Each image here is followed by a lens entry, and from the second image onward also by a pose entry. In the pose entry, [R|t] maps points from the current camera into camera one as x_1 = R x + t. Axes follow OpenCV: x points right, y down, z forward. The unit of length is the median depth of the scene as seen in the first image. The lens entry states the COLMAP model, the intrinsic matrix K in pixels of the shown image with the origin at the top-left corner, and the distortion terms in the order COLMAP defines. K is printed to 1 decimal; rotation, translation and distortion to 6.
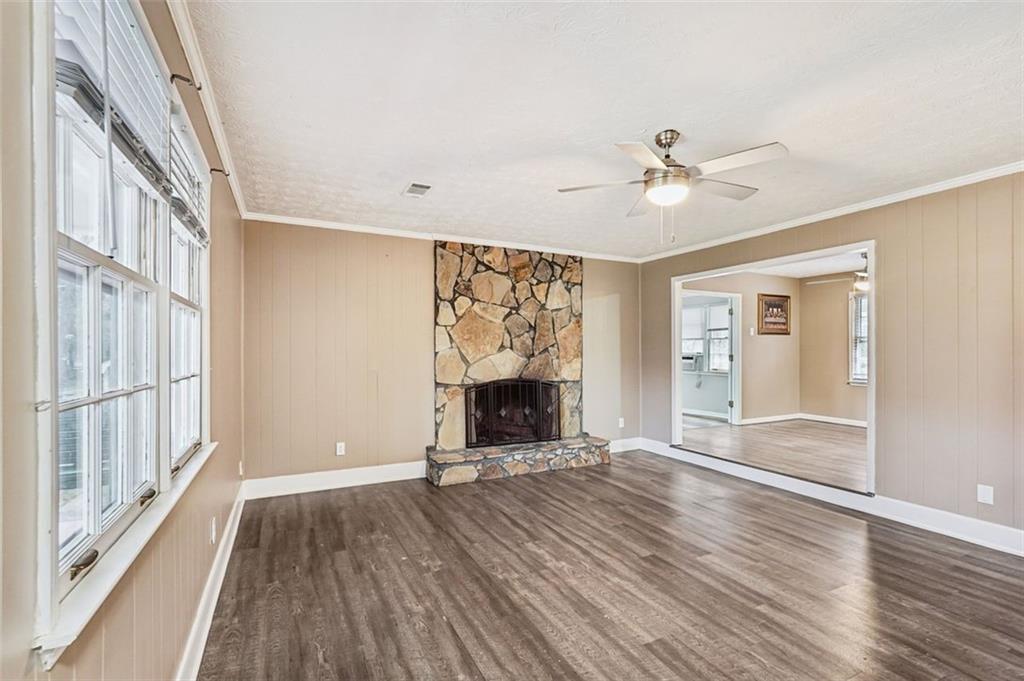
lens RADIAL K [[460.5, 0, 516.2], [0, 460.5, 348.3], [0, 0, 1]] dist [-0.002068, 0.000455]
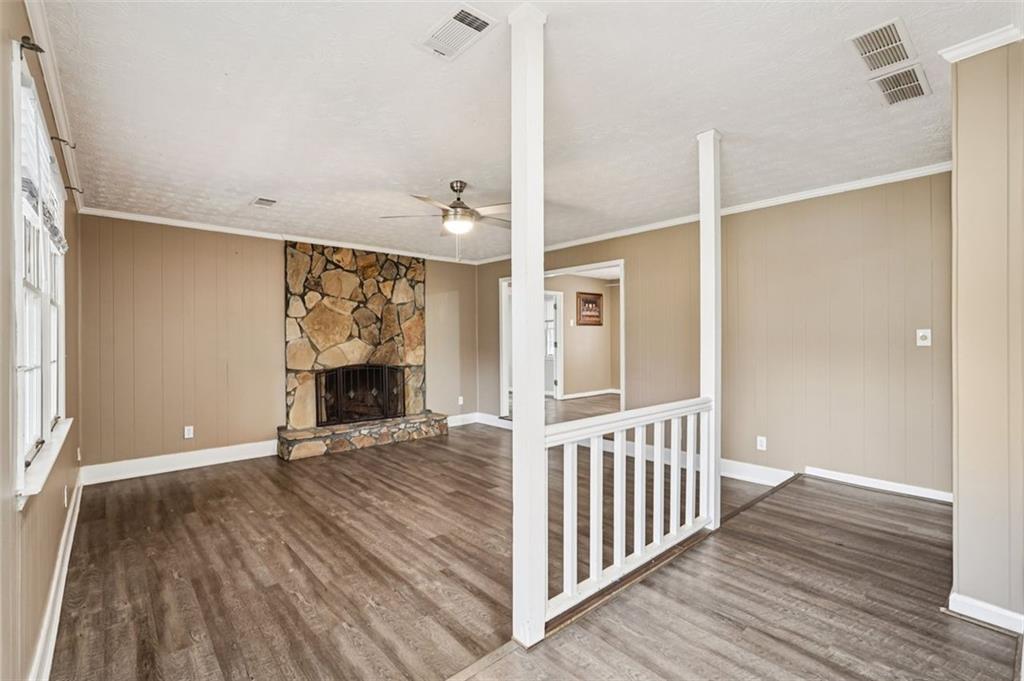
lens RADIAL K [[457.9, 0, 509.1], [0, 457.9, 336.4], [0, 0, 1]] dist [-0.009286, 0.008394]
pose [[0.967786, -0.004273, 0.251738, 0.065885], [0.004792, 0.999987, -0.001449, 0.000382], [-0.251729, 0.002609, 0.967794, -0.195911]]
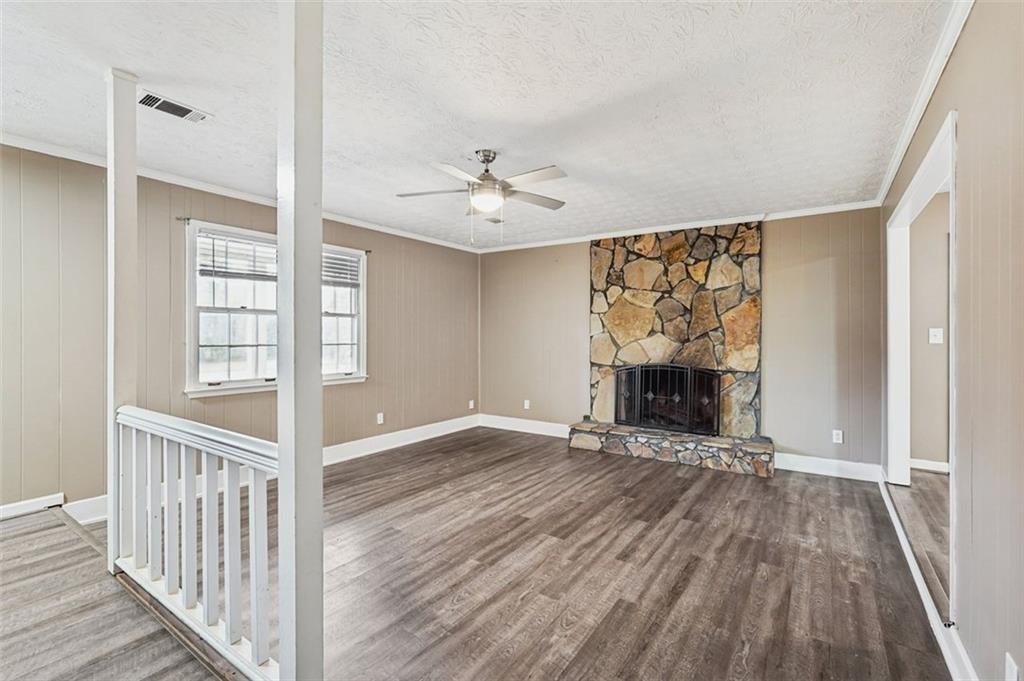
lens RADIAL K [[457.9, 0, 509.1], [0, 457.9, 336.4], [0, 0, 1]] dist [-0.009286, 0.008394]
pose [[0.483273, 0.005947, -0.875449, 0.728775], [-0.000843, 0.999980, 0.006328, 0.001638], [0.875469, -0.002320, 0.483269, 0.250144]]
